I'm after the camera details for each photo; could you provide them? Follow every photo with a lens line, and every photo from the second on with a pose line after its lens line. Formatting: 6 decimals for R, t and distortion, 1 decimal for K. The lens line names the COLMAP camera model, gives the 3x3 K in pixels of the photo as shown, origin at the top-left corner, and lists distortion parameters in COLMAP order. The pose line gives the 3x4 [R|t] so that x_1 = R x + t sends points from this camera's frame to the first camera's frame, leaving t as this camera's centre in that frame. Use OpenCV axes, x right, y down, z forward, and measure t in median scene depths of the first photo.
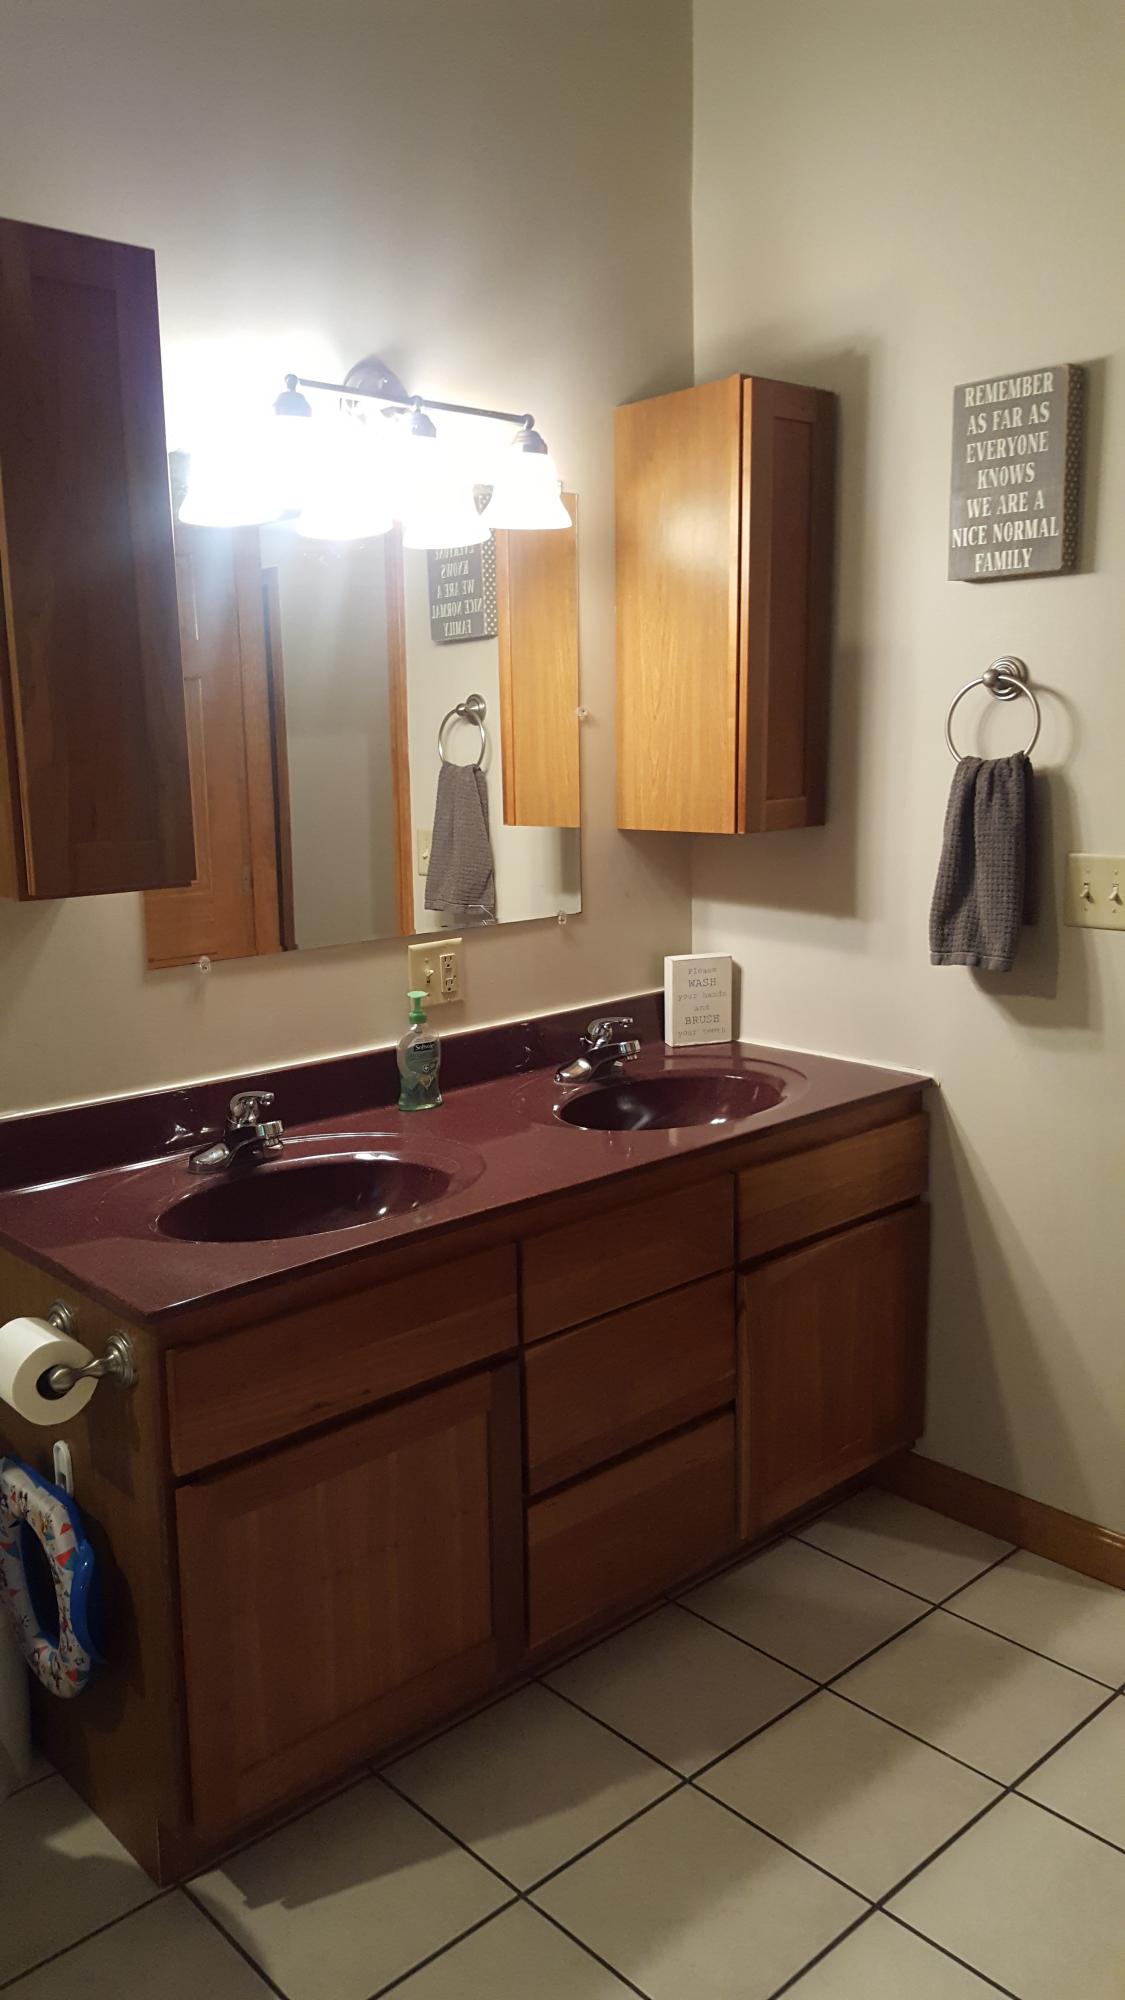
lens RADIAL K [[1493.1, 0, 510.8], [0, 1493.1, 962.1], [0, 0, 1]] dist [0.169735, -0.311474]
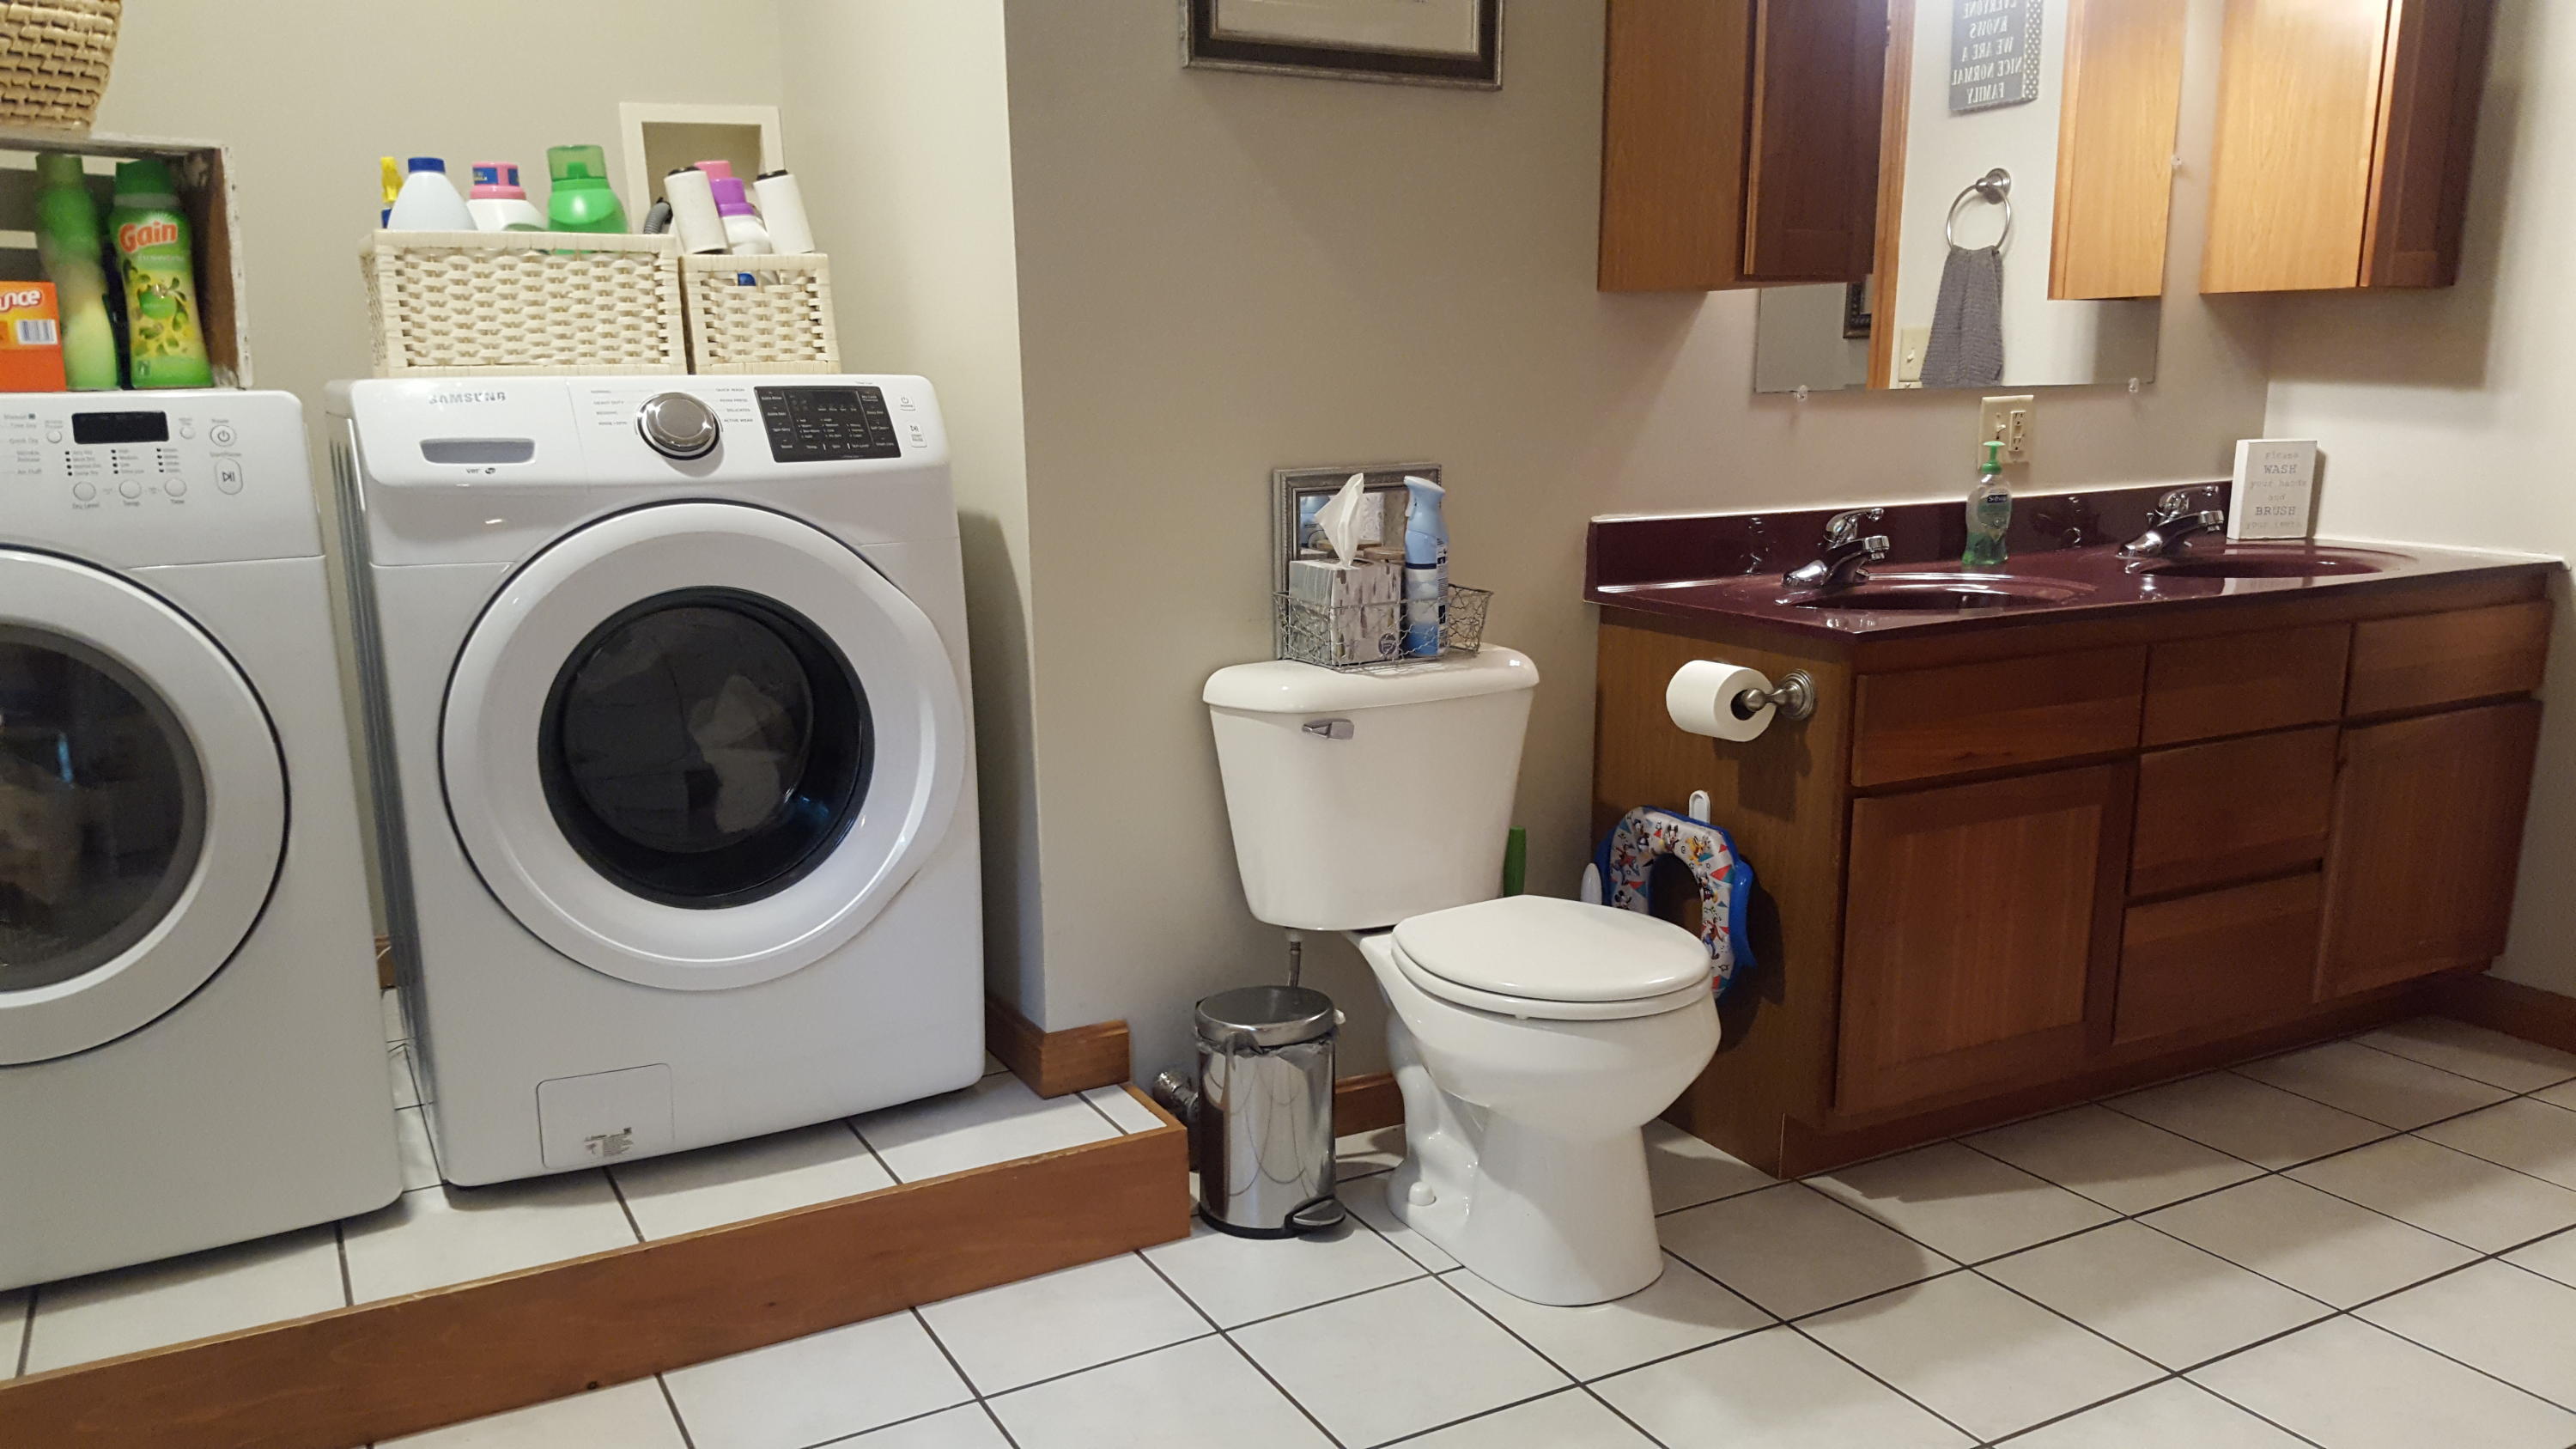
lens RADIAL K [[1910.6, 0, 1284.3], [0, 1910.6, 791.6], [0, 0, 1]] dist [0.085686, -0.152284]
pose [[0.972073, 0.065935, -0.225225, -0.203531], [-0.049242, 0.995662, 0.078951, 0.162111], [0.229453, -0.065656, 0.971103, -0.325980]]
